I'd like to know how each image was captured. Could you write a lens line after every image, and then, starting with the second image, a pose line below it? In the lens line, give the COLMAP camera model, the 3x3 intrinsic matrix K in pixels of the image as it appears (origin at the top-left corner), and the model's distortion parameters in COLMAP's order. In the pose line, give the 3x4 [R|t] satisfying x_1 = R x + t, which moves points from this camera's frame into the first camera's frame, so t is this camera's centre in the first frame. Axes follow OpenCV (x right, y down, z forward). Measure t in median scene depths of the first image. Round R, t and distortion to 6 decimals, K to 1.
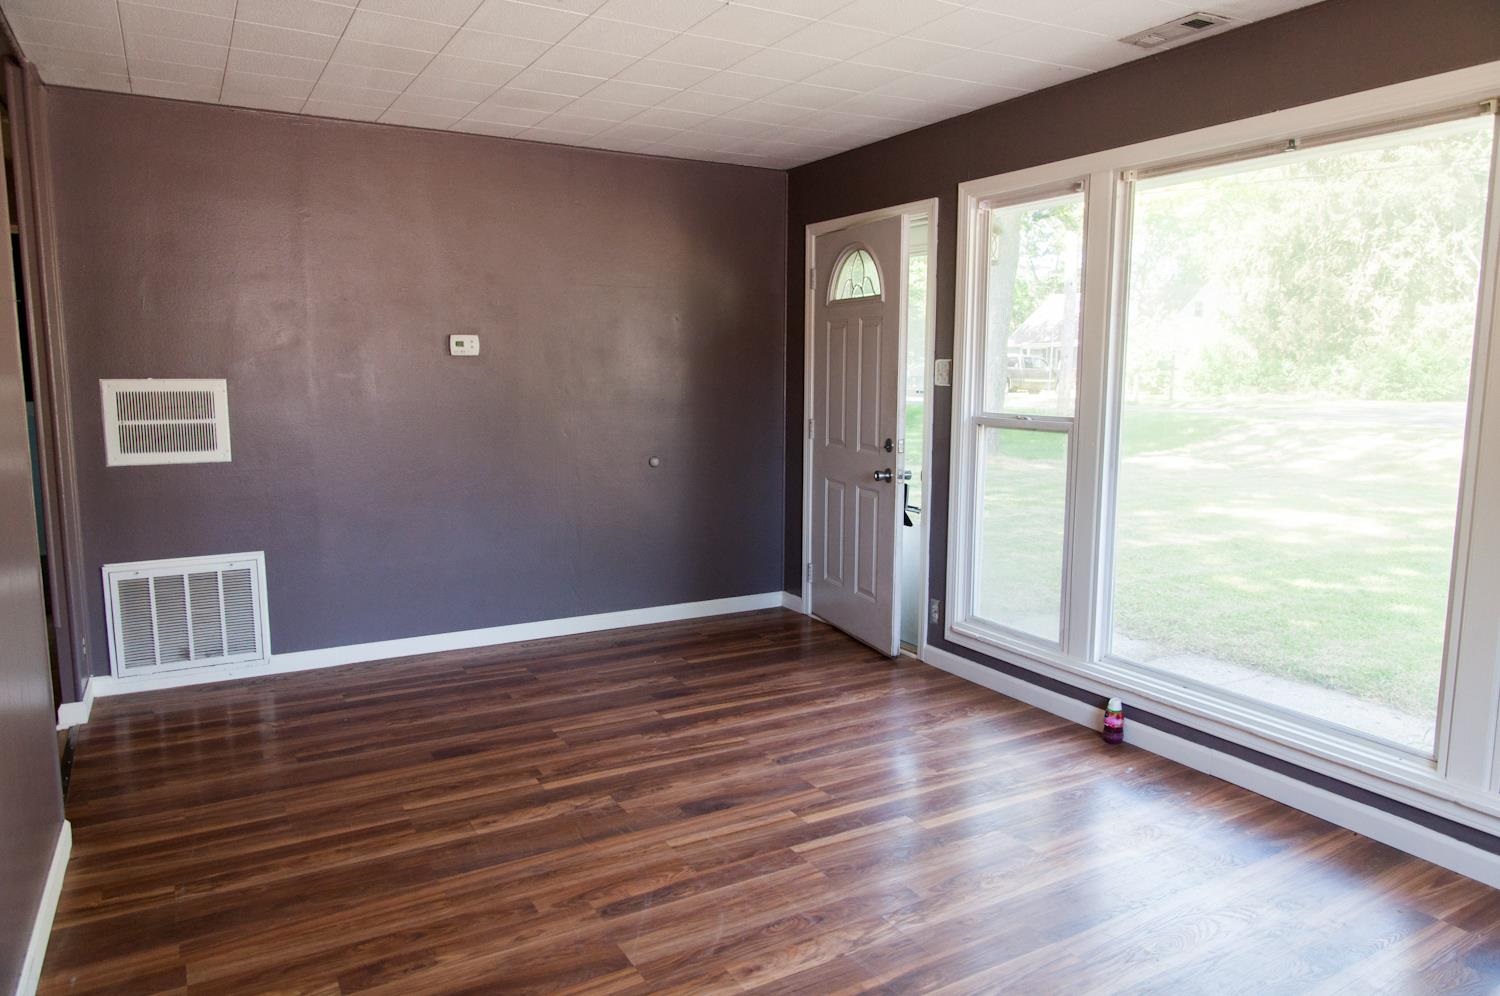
lens RADIAL K [[997.9, 0, 750.0], [0, 997.9, 498.0], [0, 0, 1]] dist [-0.015041, 0.002514]
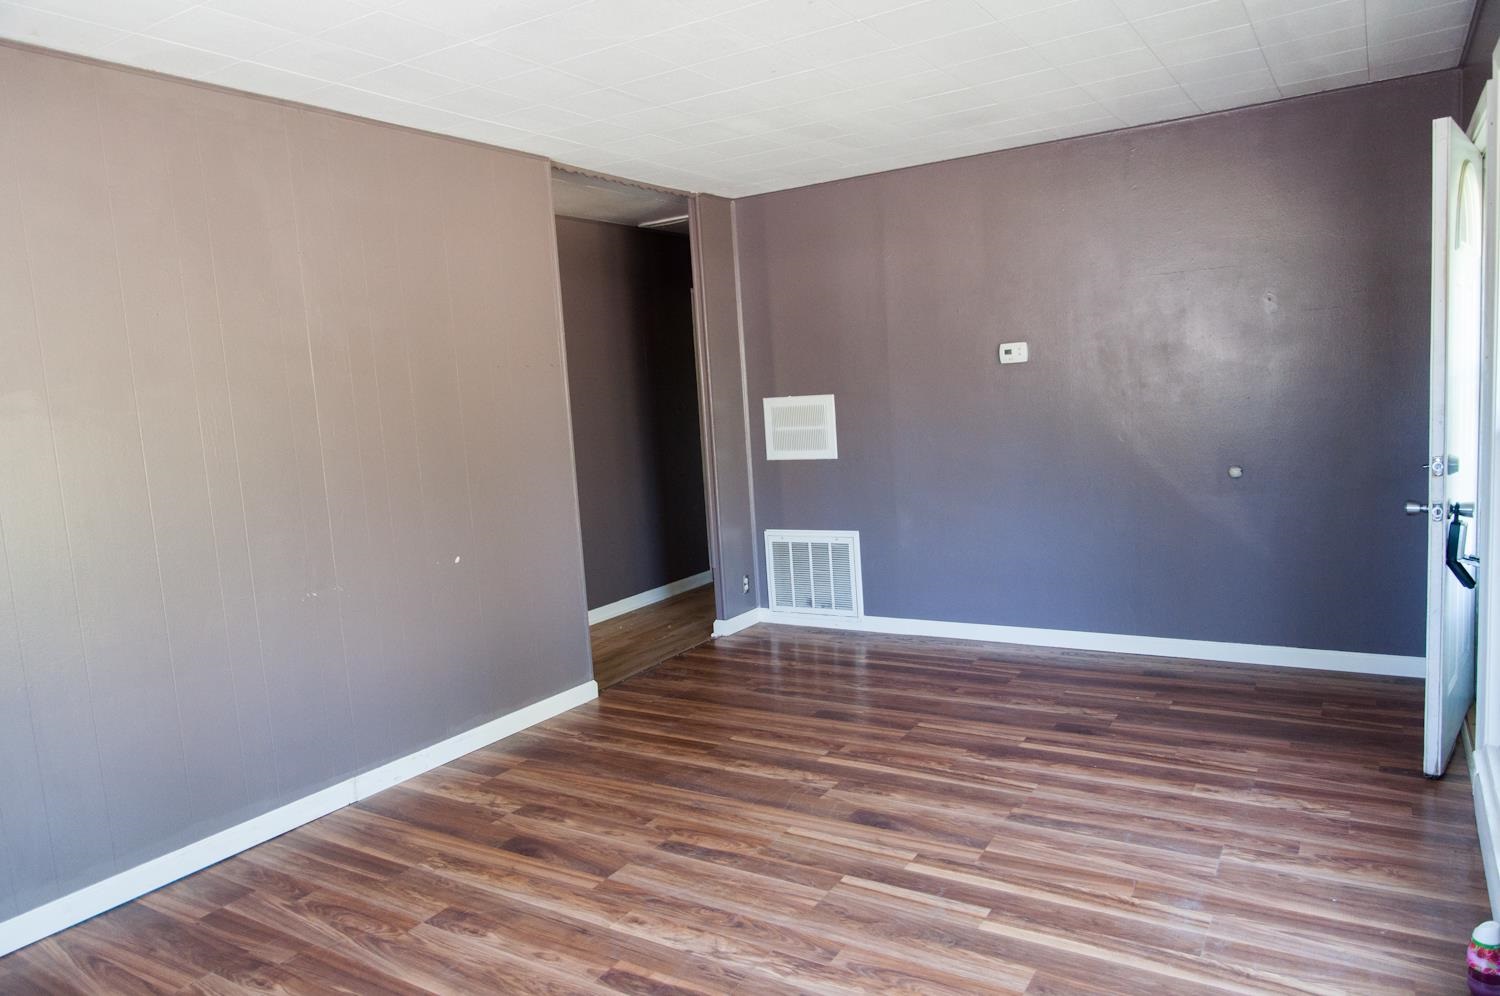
lens RADIAL K [[997.9, 0, 750.0], [0, 997.9, 498.0], [0, 0, 1]] dist [-0.015041, 0.002514]
pose [[0.466149, 0.065368, -0.882288, 0.654332], [-0.048701, 0.997650, 0.048185, -0.049927], [0.883365, 0.020507, 0.468237, 0.349116]]
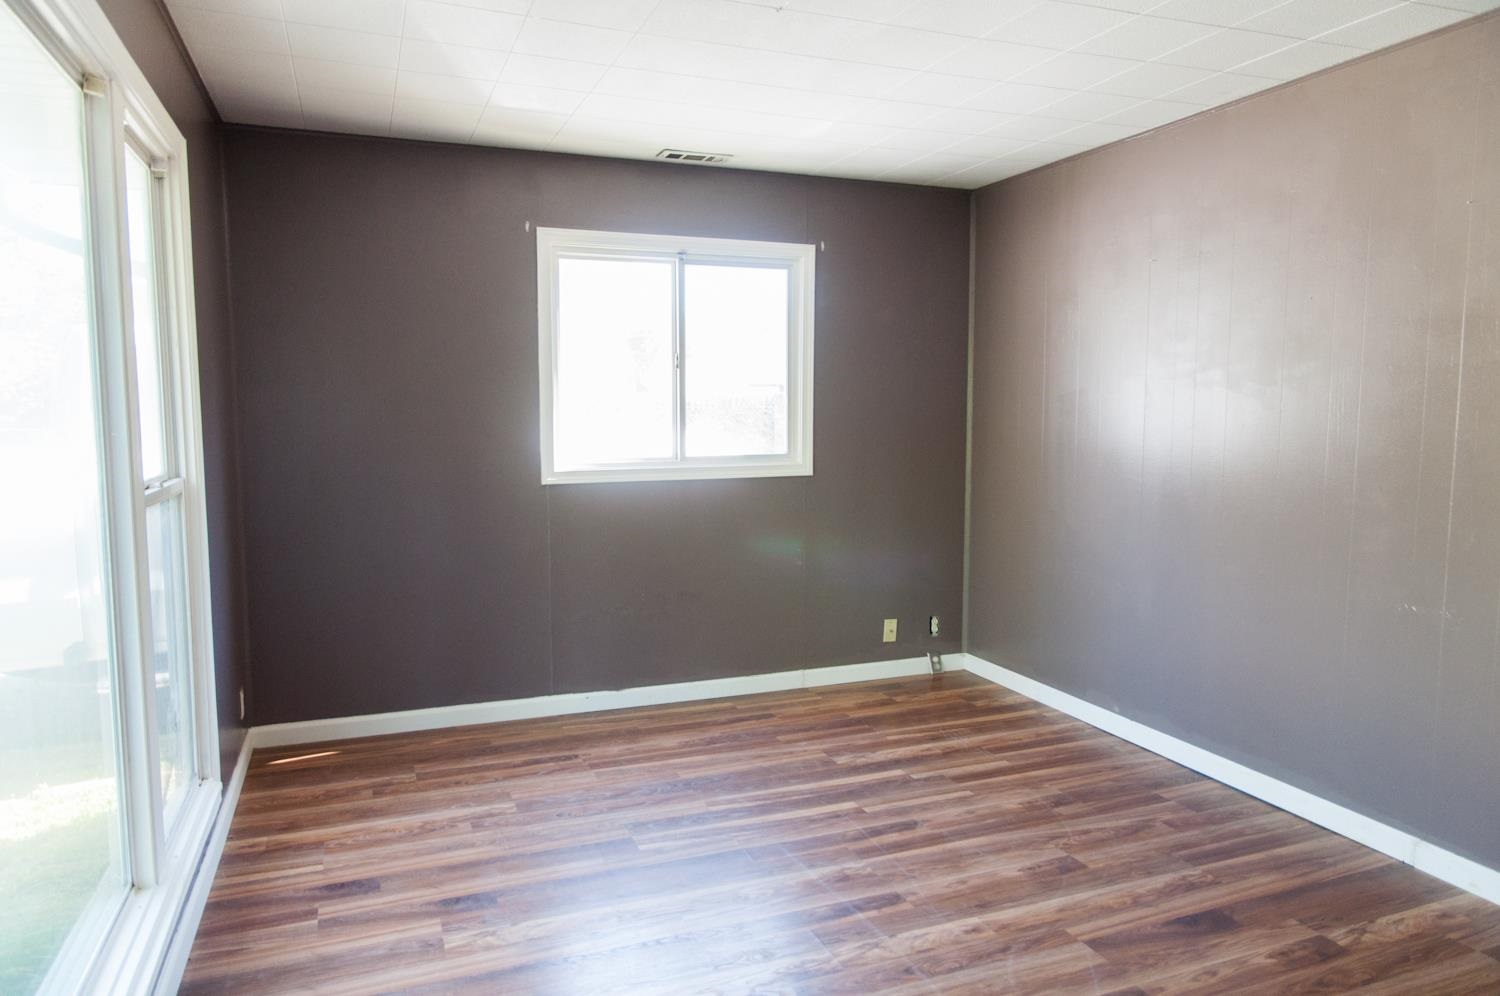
lens RADIAL K [[997.9, 0, 750.0], [0, 997.9, 498.0], [0, 0, 1]] dist [-0.015041, 0.002514]
pose [[-0.989201, -0.022143, 0.144884, 0.062361], [0.010463, 0.975331, 0.220501, -0.164734], [-0.146193, 0.219635, -0.964566, 1.259646]]
